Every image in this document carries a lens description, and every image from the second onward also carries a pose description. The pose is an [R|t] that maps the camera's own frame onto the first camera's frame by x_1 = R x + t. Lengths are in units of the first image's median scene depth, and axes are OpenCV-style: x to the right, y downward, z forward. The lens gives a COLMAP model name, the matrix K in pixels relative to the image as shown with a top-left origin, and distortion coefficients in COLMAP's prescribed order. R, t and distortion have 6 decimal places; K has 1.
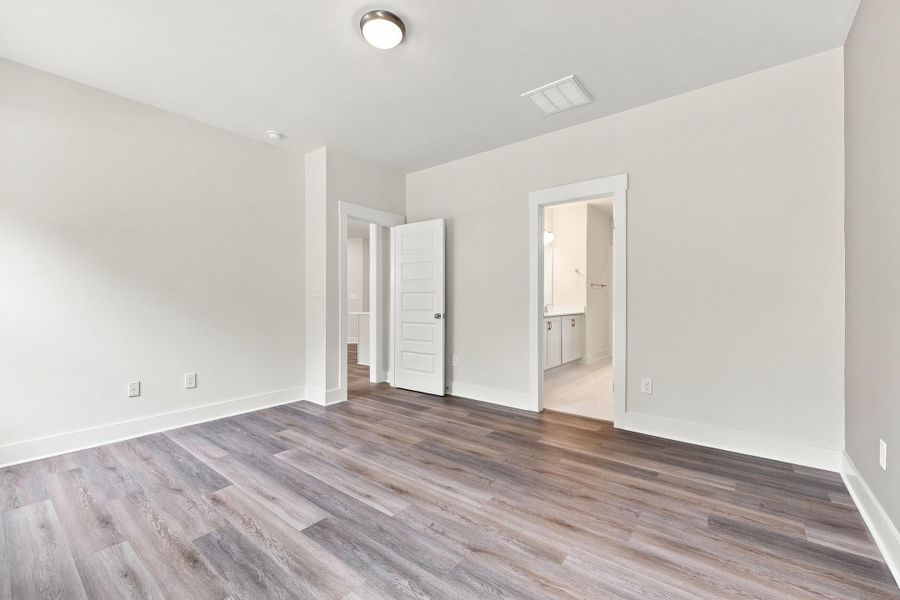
lens RADIAL K [[371.5, 0, 450.0], [0, 371.5, 300.0], [0, 0, 1]] dist [0.000553, -0.000053]
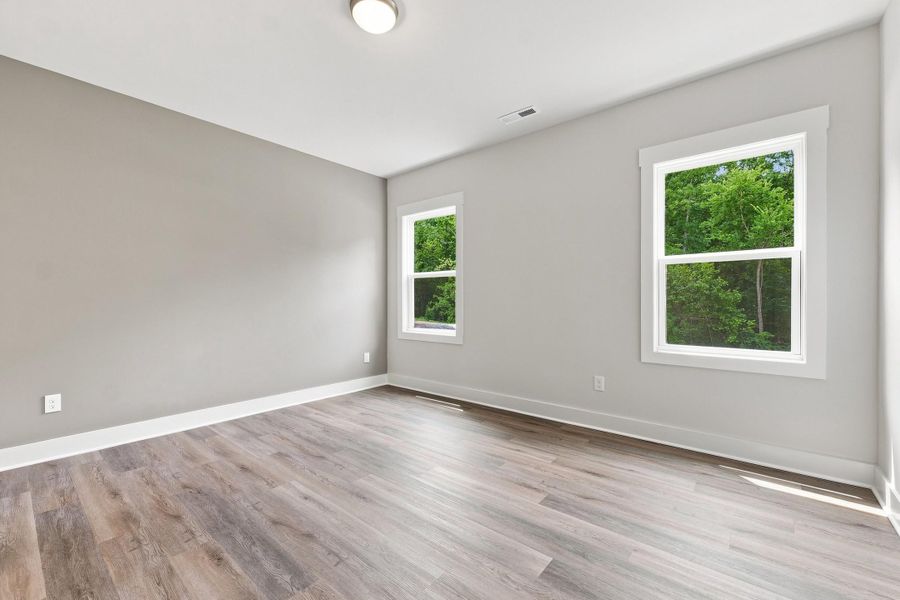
lens RADIAL K [[380.0, 0, 447.1], [0, 380.0, 302.7], [0, 0, 1]] dist [0.001025, -0.000191]
pose [[-0.999248, 0.002647, 0.038671, -0.424142], [0.002882, 0.999978, 0.006038, -0.001087], [-0.038654, 0.006145, -0.999234, 2.062303]]
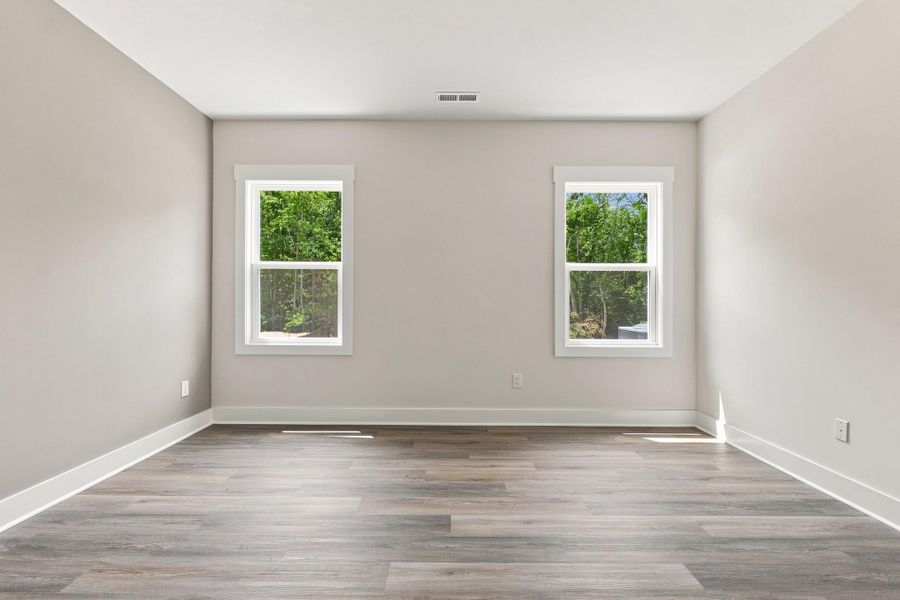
lens RADIAL K [[380.0, 0, 447.1], [0, 380.0, 302.7], [0, 0, 1]] dist [0.001025, -0.000191]
pose [[-0.788320, 0.000310, -0.615265, 0.242092], [-0.003219, 0.999984, 0.004628, 0.000097], [0.615257, 0.005629, -0.788307, 1.584046]]
